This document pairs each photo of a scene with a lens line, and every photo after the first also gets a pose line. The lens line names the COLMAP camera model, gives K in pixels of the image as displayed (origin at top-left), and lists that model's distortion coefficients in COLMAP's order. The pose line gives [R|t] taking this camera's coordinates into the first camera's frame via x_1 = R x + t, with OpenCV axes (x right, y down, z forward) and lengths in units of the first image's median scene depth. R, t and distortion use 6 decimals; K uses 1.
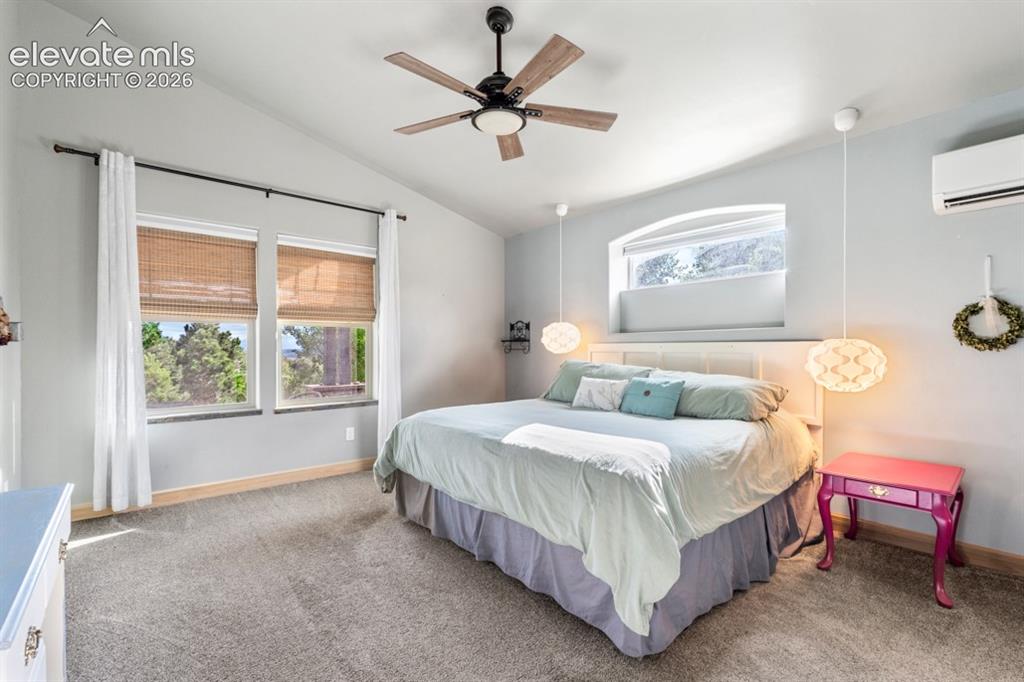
lens RADIAL K [[448.9, 0, 511.9], [0, 448.9, 351.6], [0, 0, 1]] dist [-0.000758, -0.000192]
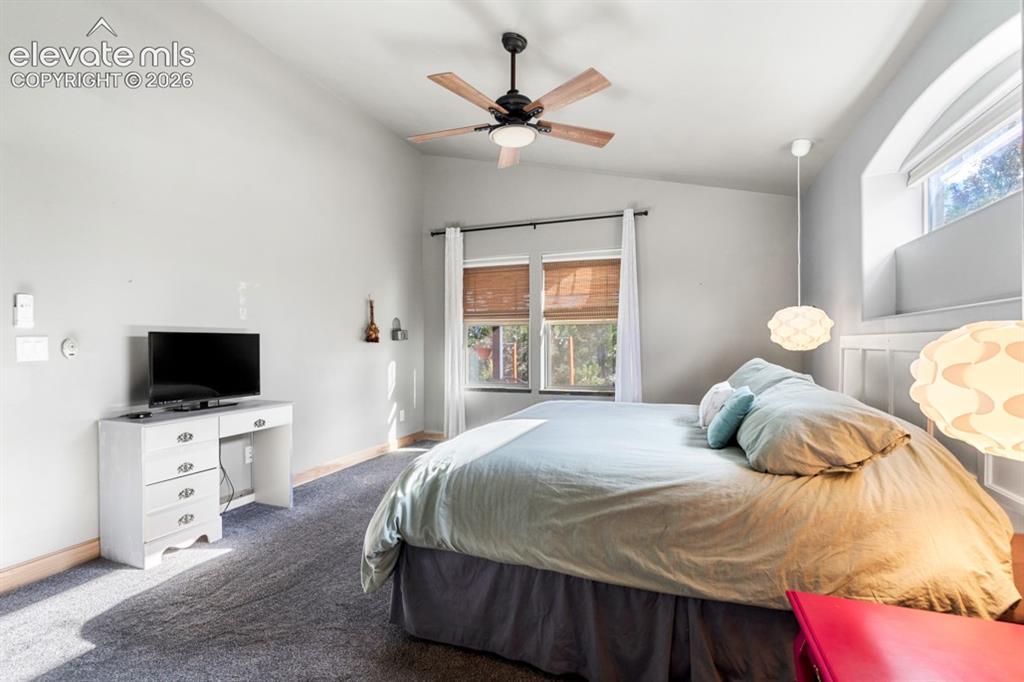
lens RADIAL K [[451.0, 0, 512.0], [0, 451.0, 341.0], [0, 0, 1]] dist [-0.000450, -0.000195]
pose [[0.489041, -0.004504, -0.872249, 0.572035], [-0.008321, 0.999917, -0.009829, -0.000224], [0.872221, 0.012065, 0.488963, 0.295035]]
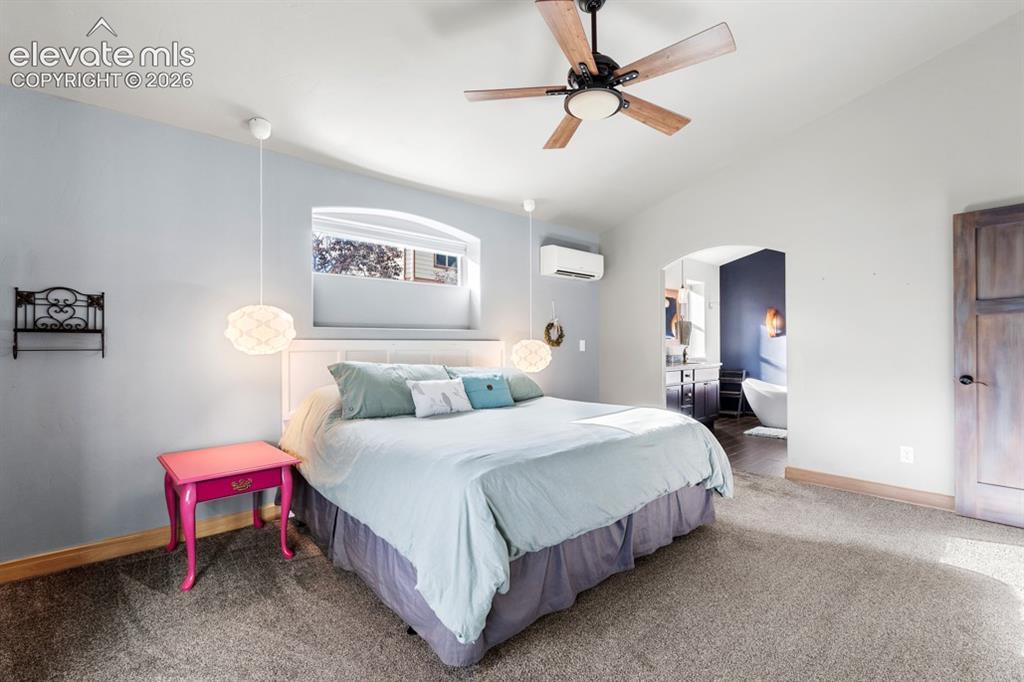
lens RADIAL K [[451.0, 0, 512.0], [0, 451.0, 341.0], [0, 0, 1]] dist [-0.000450, -0.000195]
pose [[-0.017303, 0.008604, 0.999813, -0.599127], [0.011039, 0.999904, -0.008414, -0.006652], [-0.999789, 0.010891, -0.017396, 0.738855]]
